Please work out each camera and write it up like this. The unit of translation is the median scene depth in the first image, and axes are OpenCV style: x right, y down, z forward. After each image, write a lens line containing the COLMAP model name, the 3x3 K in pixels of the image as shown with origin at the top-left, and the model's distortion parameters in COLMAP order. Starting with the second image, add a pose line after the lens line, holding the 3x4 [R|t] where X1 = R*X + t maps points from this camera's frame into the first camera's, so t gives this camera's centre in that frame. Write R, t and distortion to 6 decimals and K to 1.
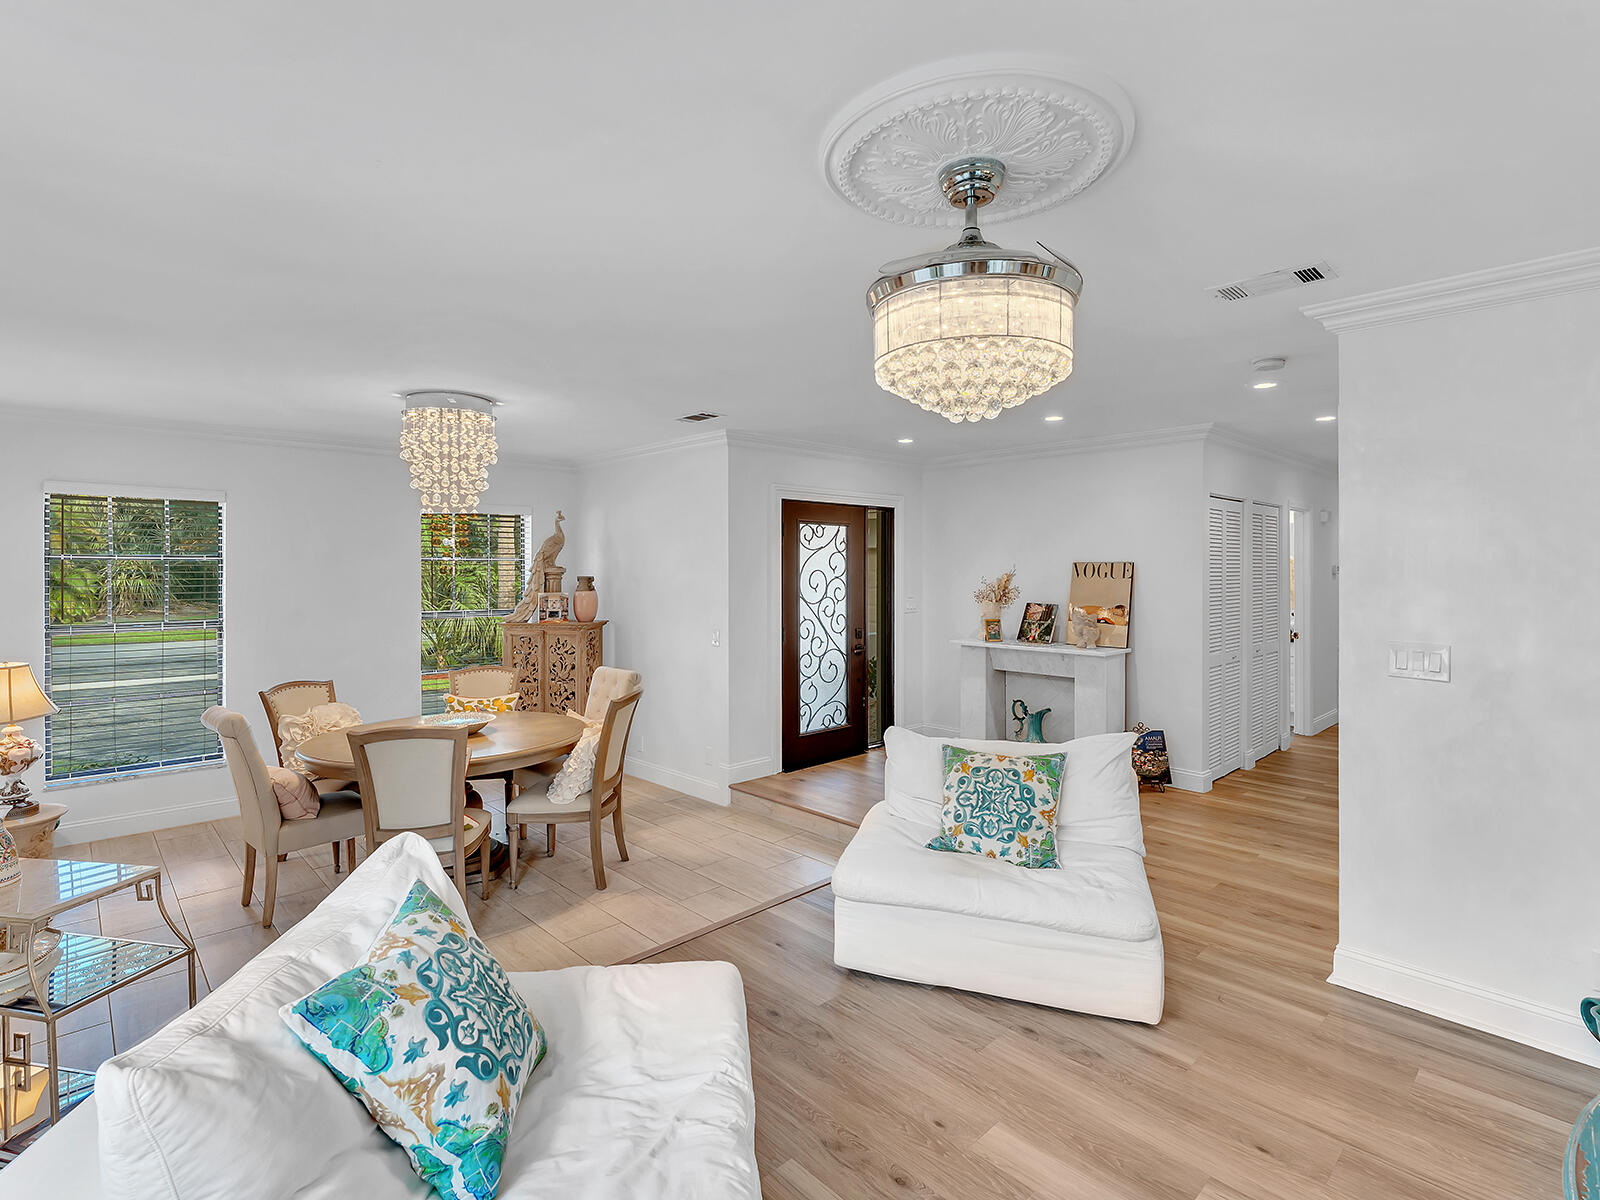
lens RADIAL K [[793.0, 0, 784.2], [0, 793.0, 579.6], [0, 0, 1]] dist [-0.000203, -0.000137]
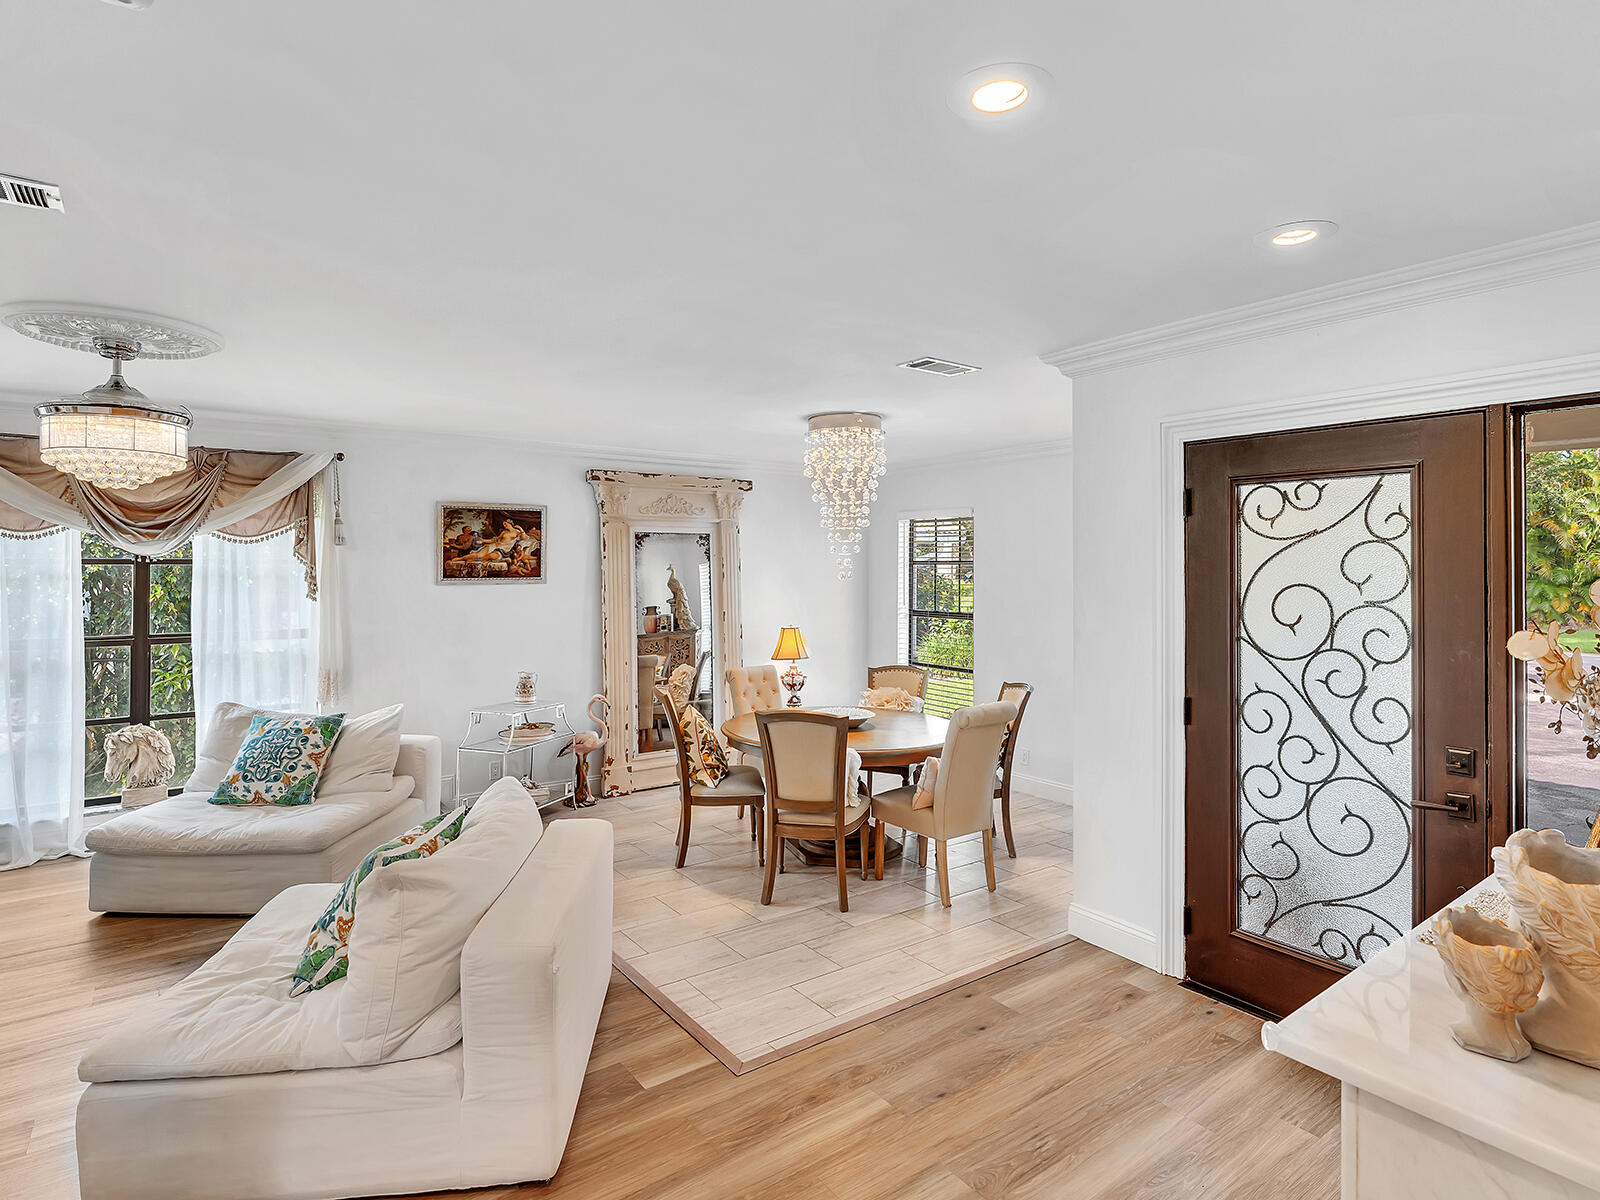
lens RADIAL K [[855.4, 0, 797.0], [0, 855.4, 558.2], [0, 0, 1]] dist [-0.001341, 0.000024]
pose [[-0.118381, -0.007693, -0.992938, 0.546545], [-0.015122, 0.999868, -0.005944, -0.019515], [0.992853, 0.014312, -0.118482, 0.779245]]
